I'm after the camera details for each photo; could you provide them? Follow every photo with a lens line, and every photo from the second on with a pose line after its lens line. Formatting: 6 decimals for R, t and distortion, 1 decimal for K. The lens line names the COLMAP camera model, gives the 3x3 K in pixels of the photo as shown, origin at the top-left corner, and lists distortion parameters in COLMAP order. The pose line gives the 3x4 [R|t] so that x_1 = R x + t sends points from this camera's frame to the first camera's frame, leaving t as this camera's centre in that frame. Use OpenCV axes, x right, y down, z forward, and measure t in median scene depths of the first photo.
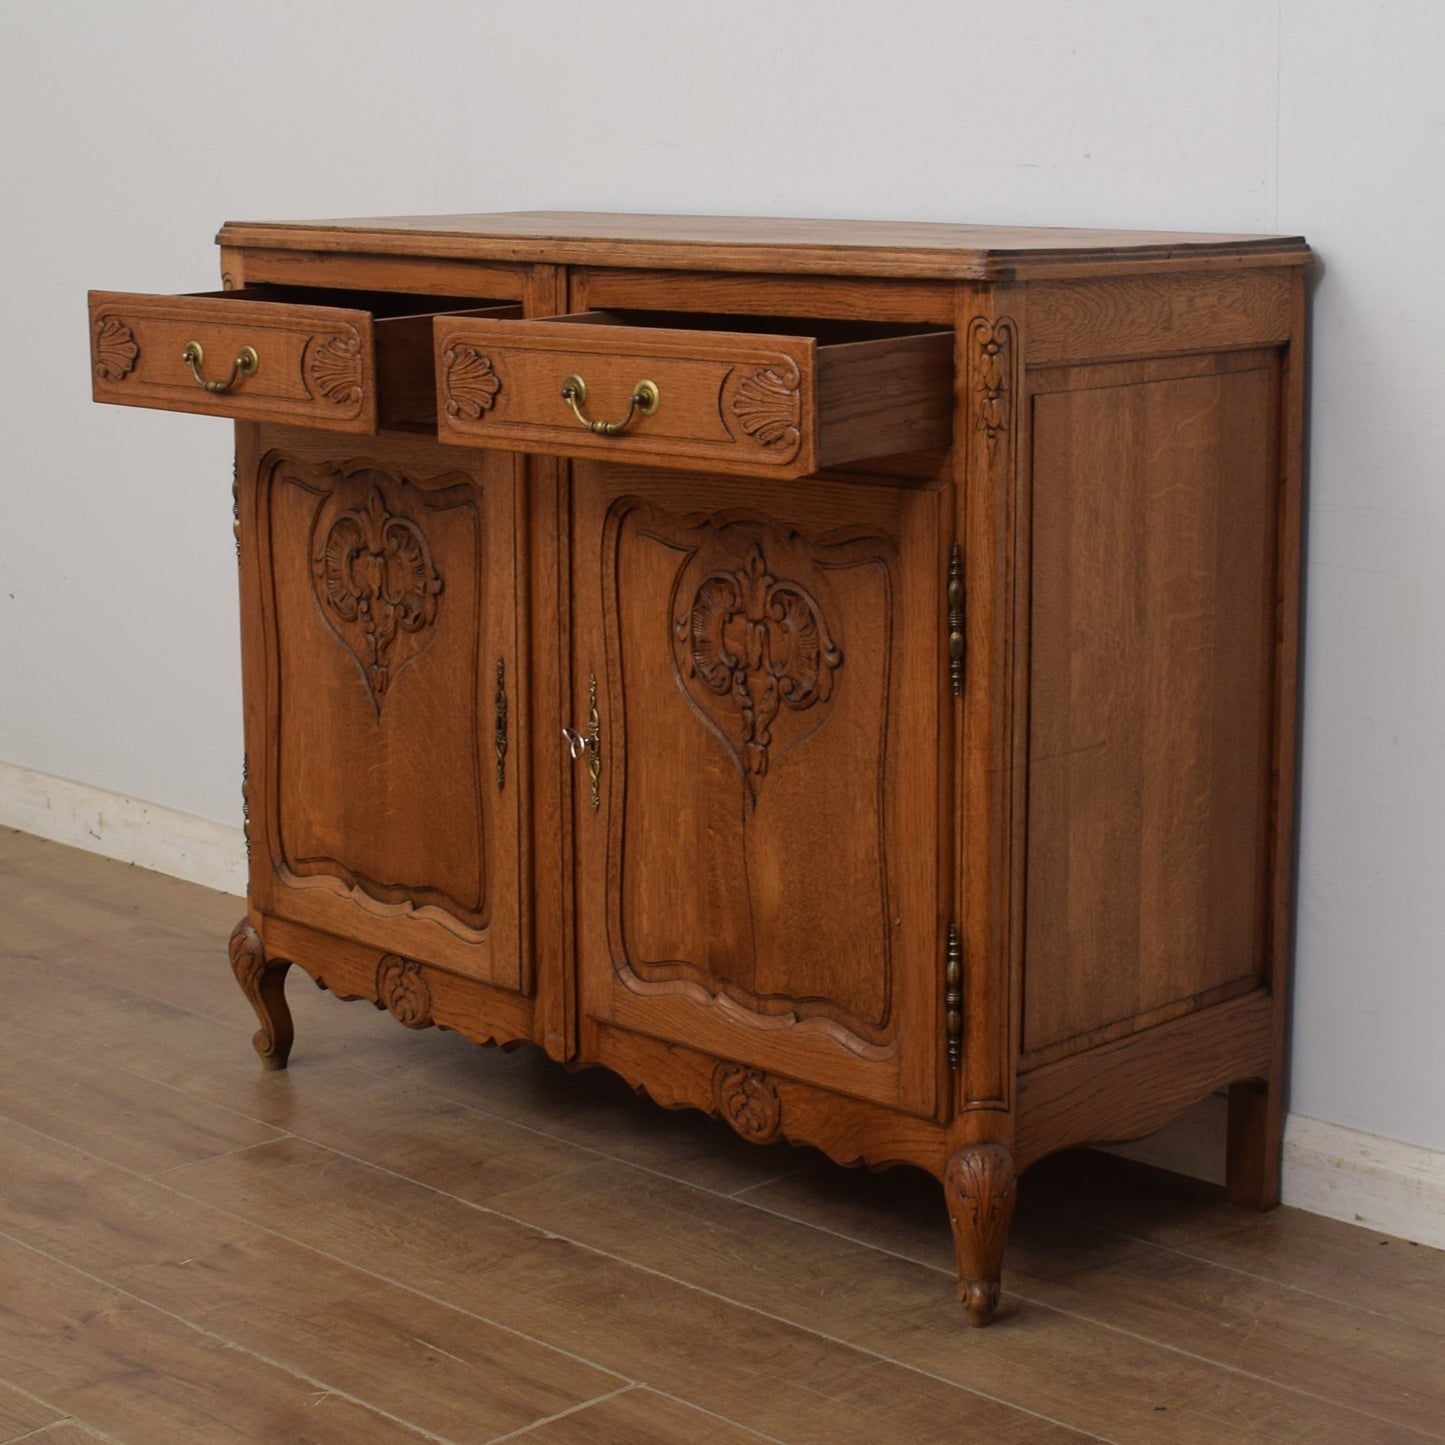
lens RADIAL K [[2988.1, 0, 738.5], [0, 2988.1, 655.9], [0, 0, 1]] dist [-0.096563, 0.000000]
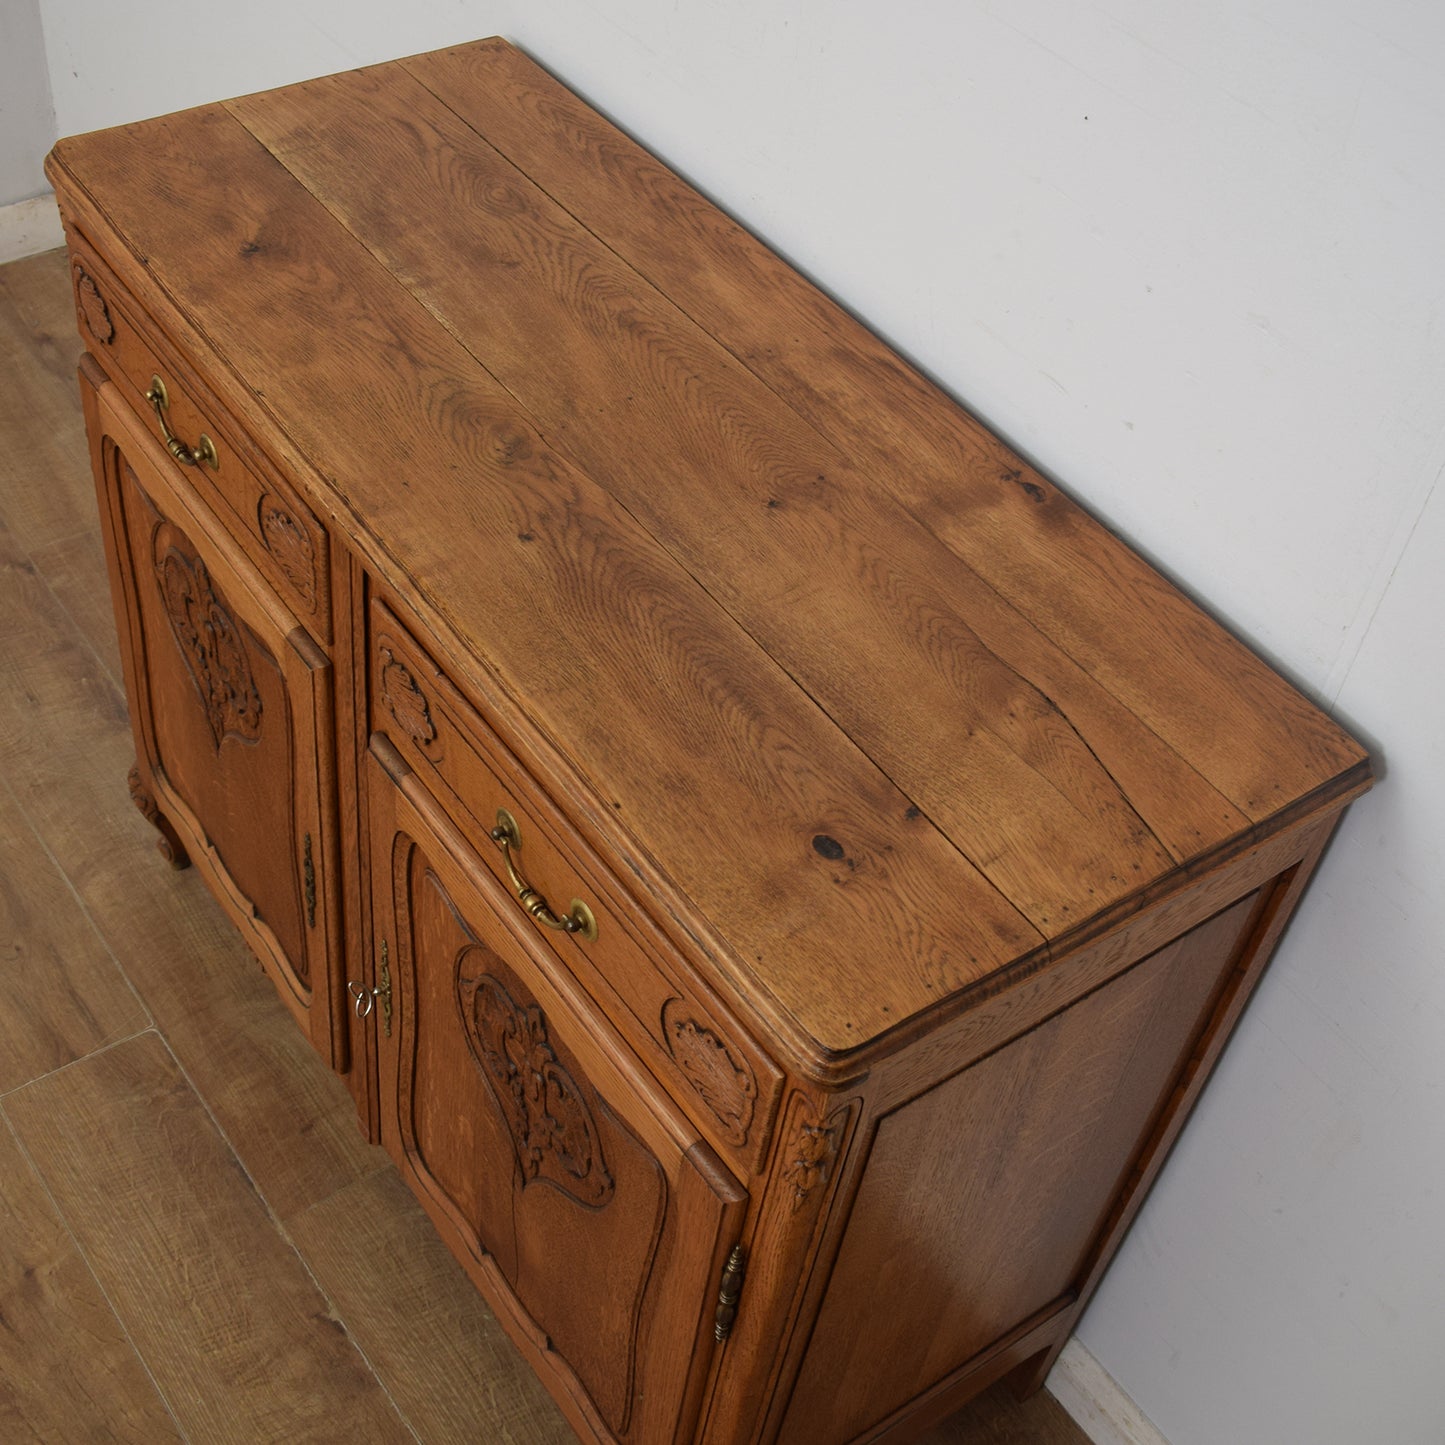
lens RADIAL K [[1922.2, 0, 659.9], [0, 1922.2, 725.0], [0, 0, 1]] dist [-0.092542, 0.000000]
pose [[0.980143, 0.189521, -0.058321, 0.050407], [-0.121248, 0.805539, 0.580005, -0.380381], [0.156902, -0.561417, 0.812523, 0.604802]]
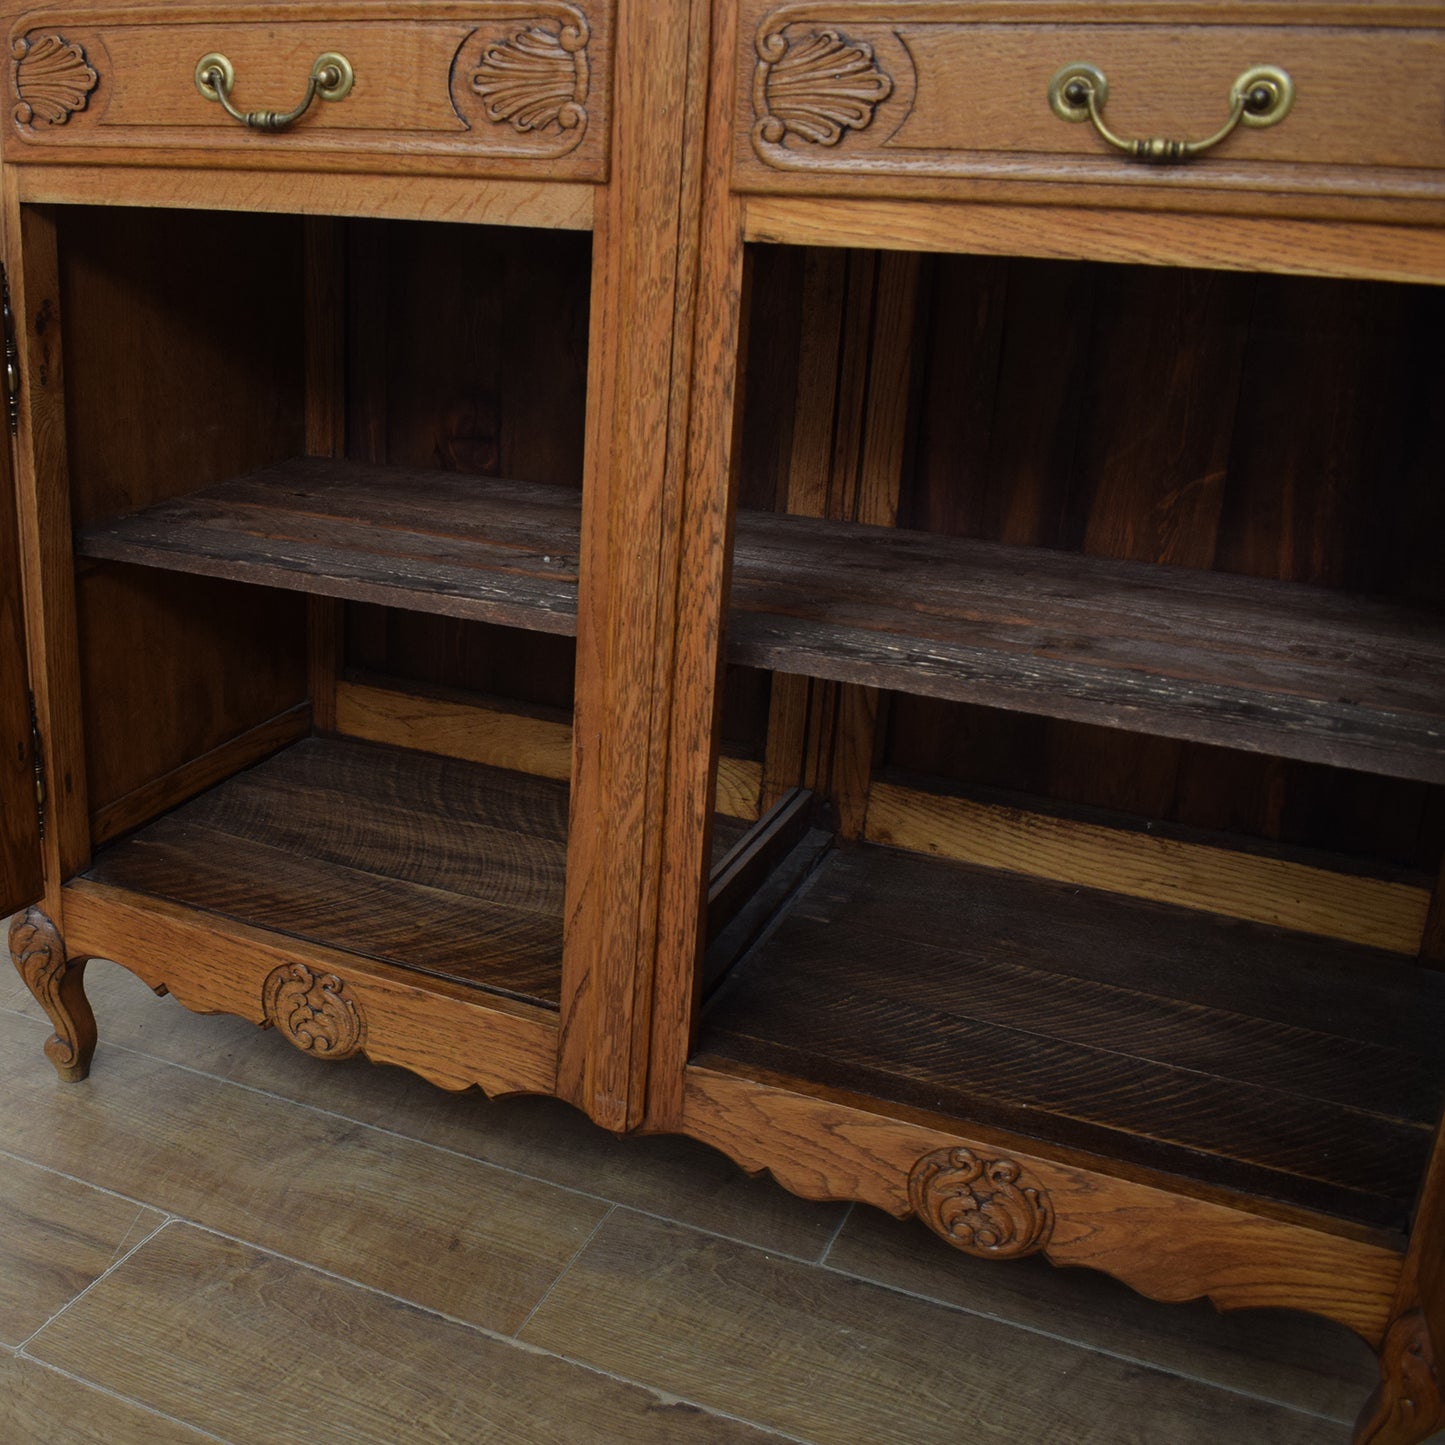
lens RADIAL K [[1809.3, 0, 366.0], [0, 1809.3, 749.0], [0, 0, 1]] dist [-0.089698, 0.000000]
pose [[0.969500, -0.083496, 0.230432, -0.220527], [0.040312, 0.981701, 0.186111, -0.037508], [-0.241755, -0.171146, 0.955125, 0.655261]]
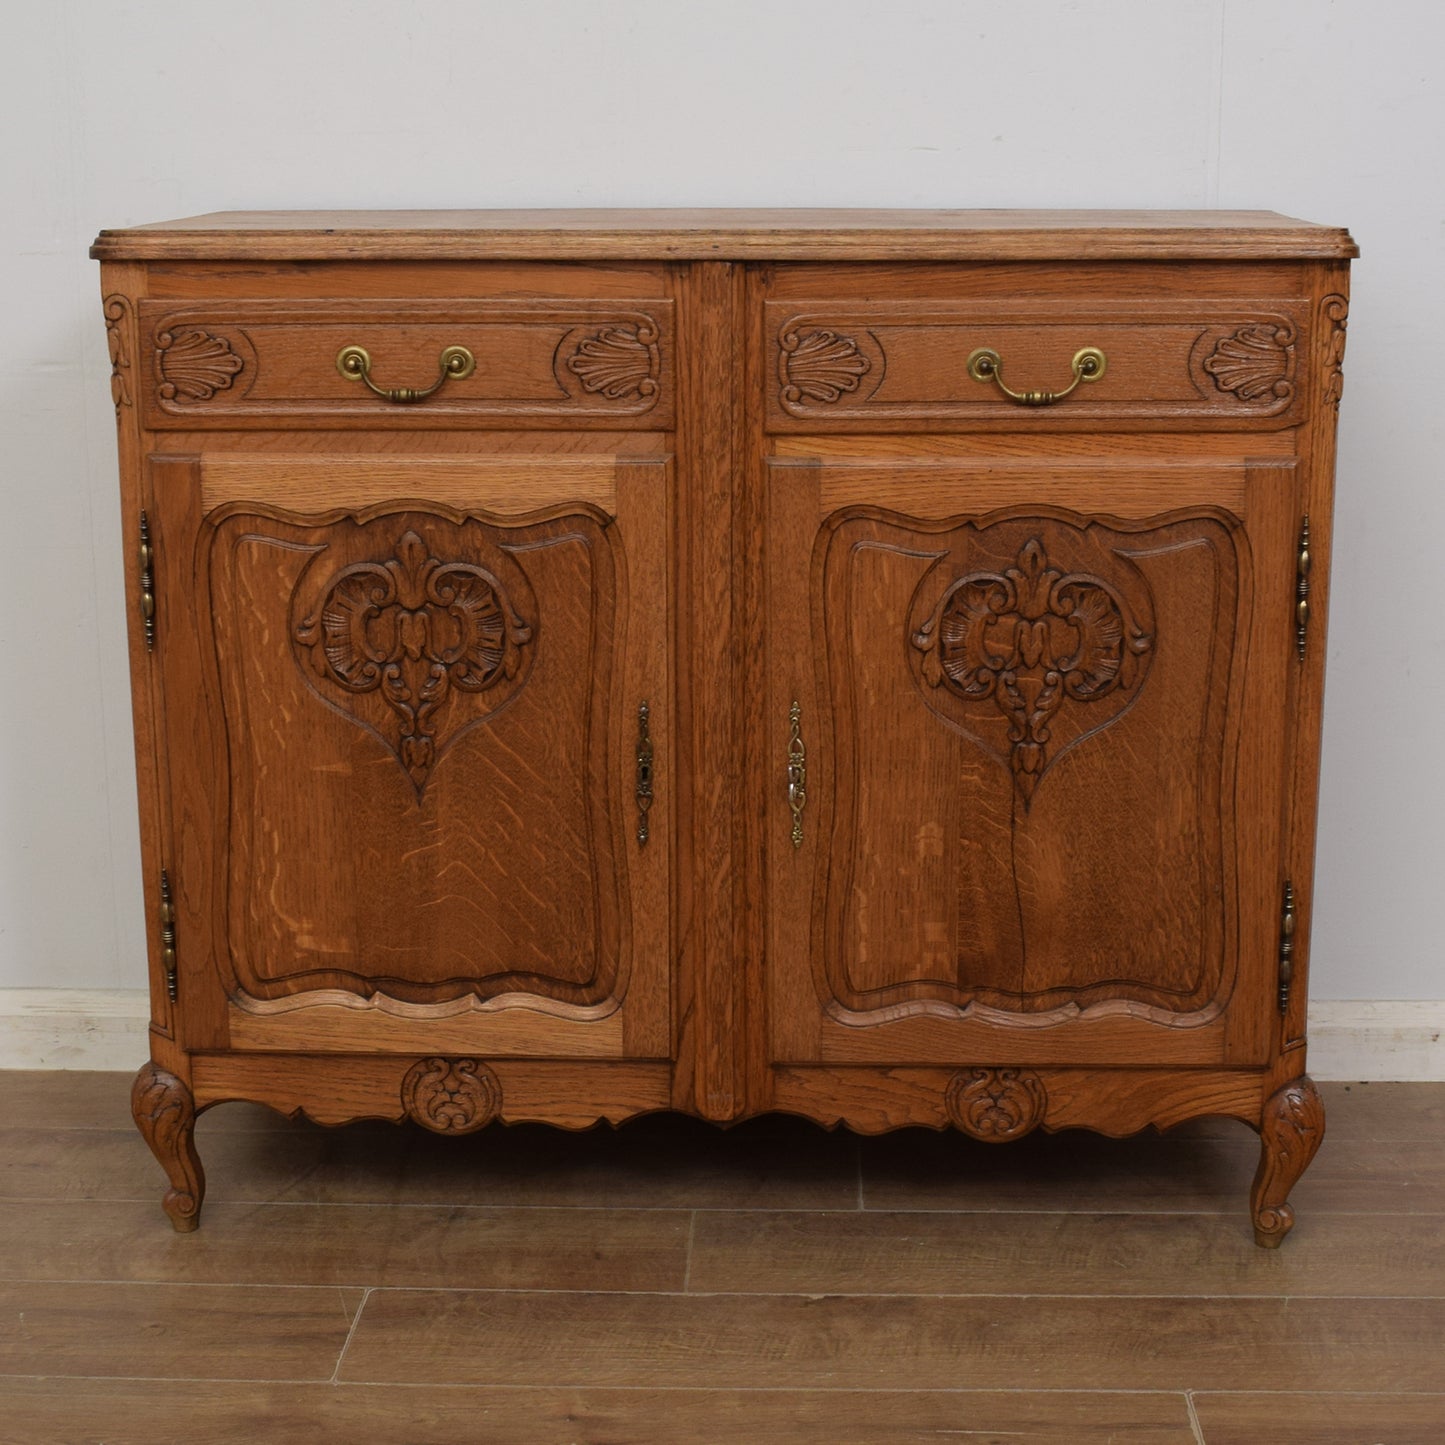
lens RADIAL K [[2606.8, 0, 719.7], [0, 2606.8, 790.6], [0, 0, 1]] dist [-0.095438, 0.000000]
pose [[0.740380, -0.169563, 0.650451, -0.608473], [0.121297, 0.985477, 0.118833, -0.067091], [-0.661154, -0.009084, 0.750195, 0.410110]]
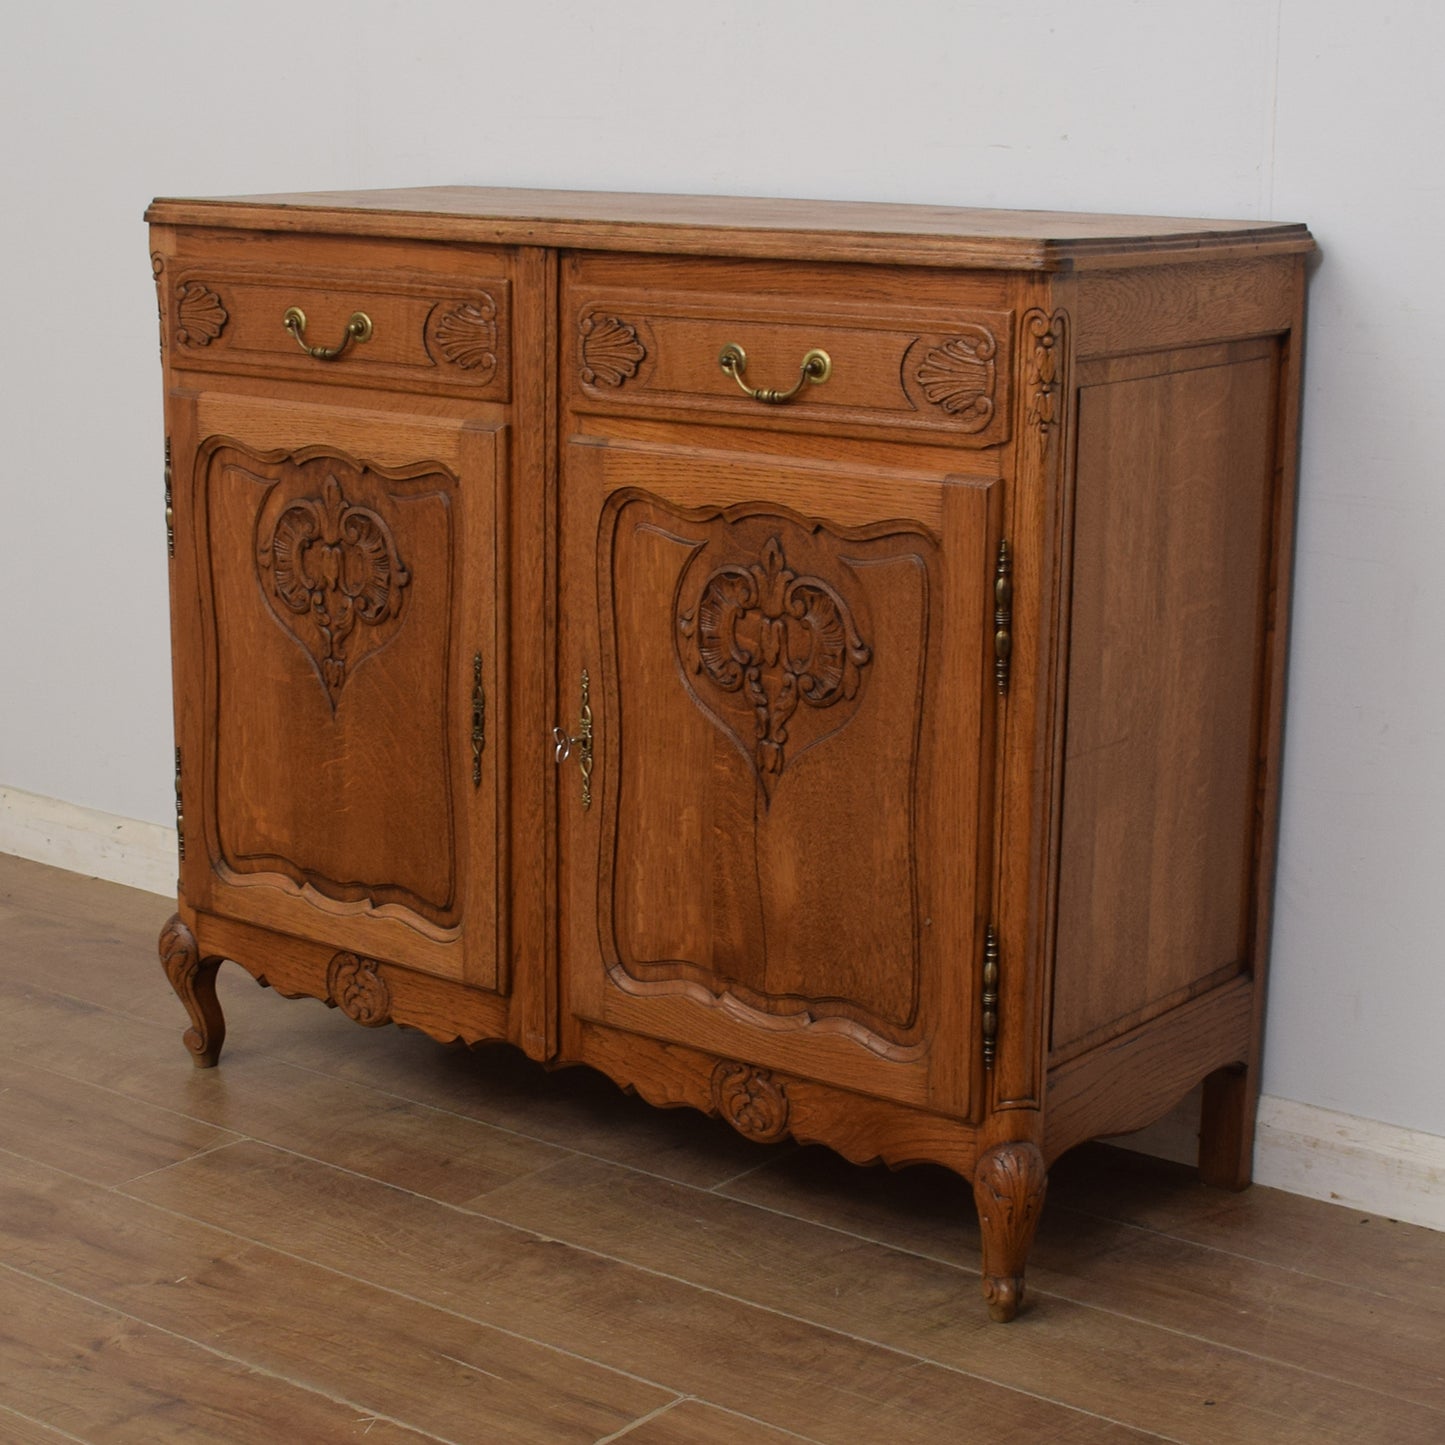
lens RADIAL K [[2860.7, 0, 642.5], [0, 2860.7, 802.4], [0, 0, 1]] dist [-0.098462, 0.000000]
pose [[0.995104, -0.015954, 0.097539, -0.123643], [0.008833, 0.997292, 0.073014, -0.019075], [-0.098440, -0.071795, 0.992550, 0.067636]]
